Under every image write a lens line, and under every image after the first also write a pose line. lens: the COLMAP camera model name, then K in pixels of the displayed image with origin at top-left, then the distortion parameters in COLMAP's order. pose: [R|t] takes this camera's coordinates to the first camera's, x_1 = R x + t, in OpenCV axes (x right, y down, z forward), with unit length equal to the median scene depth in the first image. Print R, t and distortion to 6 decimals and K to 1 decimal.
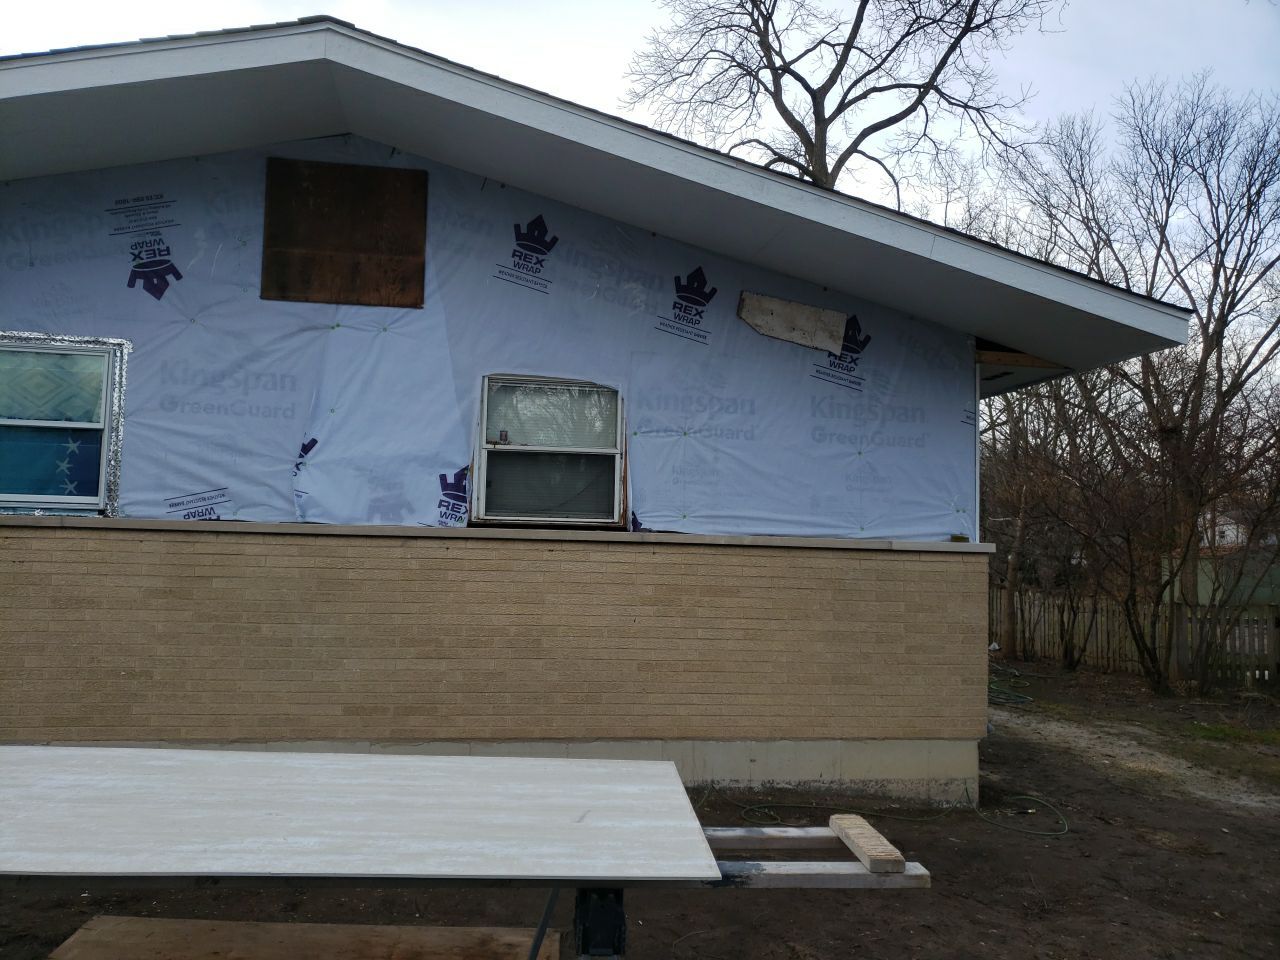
lens RADIAL K [[980.5, 0, 640.0], [0, 980.5, 480.0], [0, 0, 1]] dist [0.029830, 0.006095]
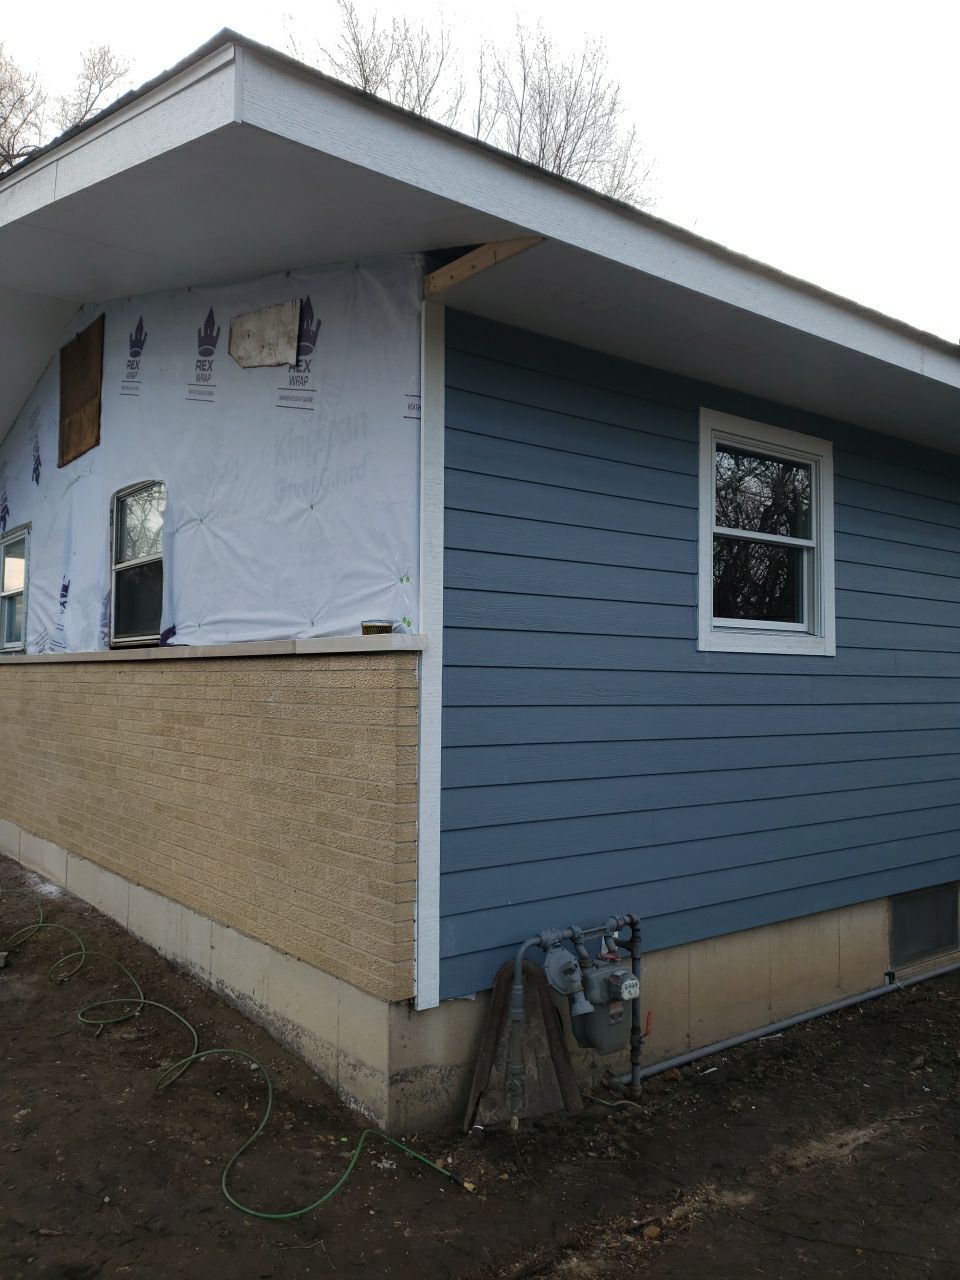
lens RADIAL K [[980.5, 0, 480.0], [0, 980.5, 640.0], [0, 0, 1]] dist [0.029830, 0.006095]
pose [[0.524357, -0.059469, -0.849419, 0.826402], [0.054156, 0.997868, -0.036430, 0.089145], [0.849775, -0.026899, 0.526459, 0.760300]]
